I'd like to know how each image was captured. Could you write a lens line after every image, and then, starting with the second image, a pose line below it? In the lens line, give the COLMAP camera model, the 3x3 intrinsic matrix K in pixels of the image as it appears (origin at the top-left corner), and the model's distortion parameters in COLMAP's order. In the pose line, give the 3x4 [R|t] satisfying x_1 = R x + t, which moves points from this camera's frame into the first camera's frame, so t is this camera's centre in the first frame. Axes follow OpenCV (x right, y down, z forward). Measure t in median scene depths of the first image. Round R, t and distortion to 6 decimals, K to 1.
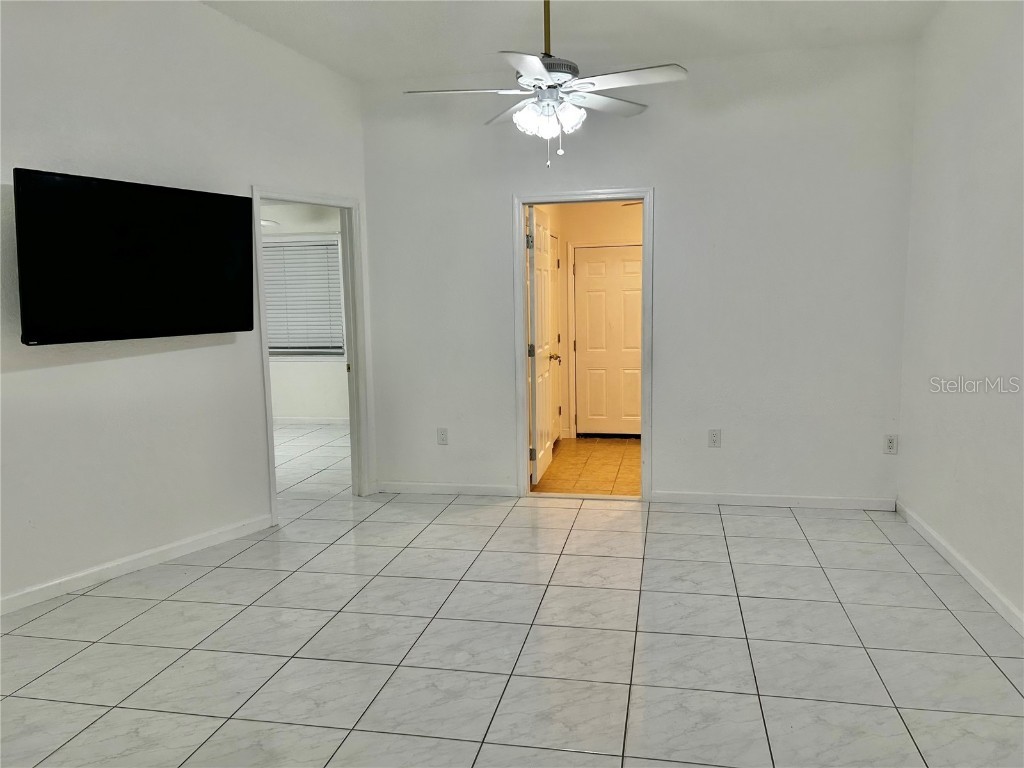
lens RADIAL K [[771.2, 0, 512.0], [0, 771.2, 384.0], [0, 0, 1]] dist [0.020141, -0.005380]
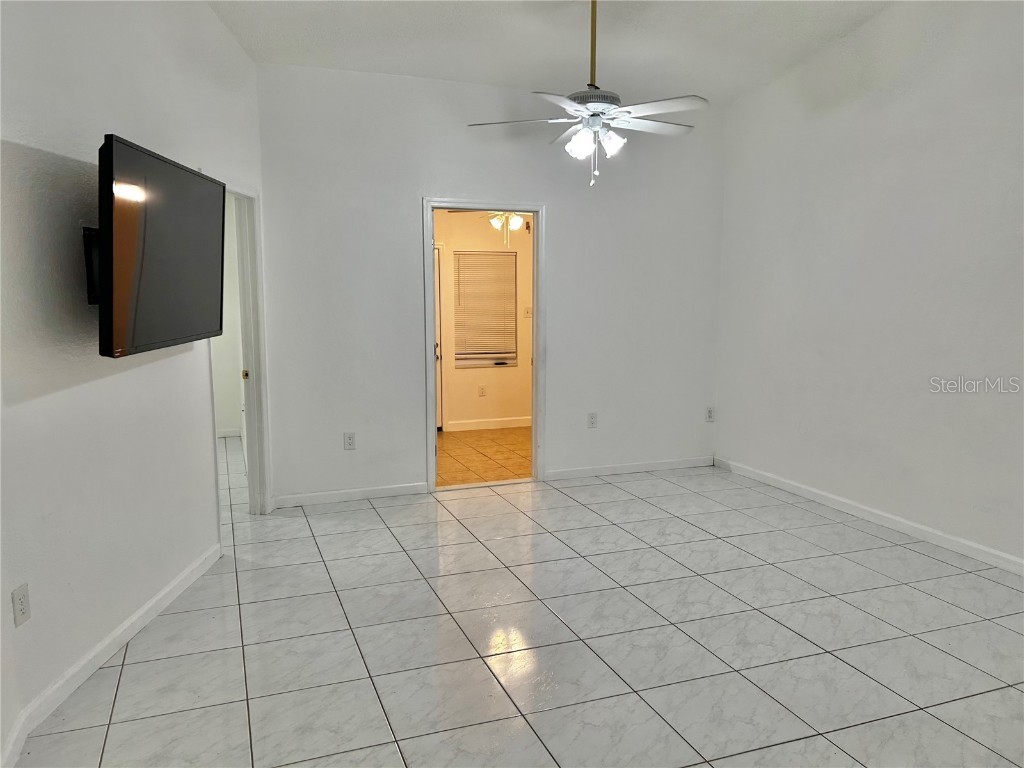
lens RADIAL K [[771.2, 0, 512.0], [0, 771.2, 384.0], [0, 0, 1]] dist [0.020141, -0.005380]
pose [[0.852543, -0.052172, 0.520047, -0.462360], [0.050173, 0.998580, 0.017927, -0.011966], [-0.520244, 0.010808, 0.853950, 0.069918]]
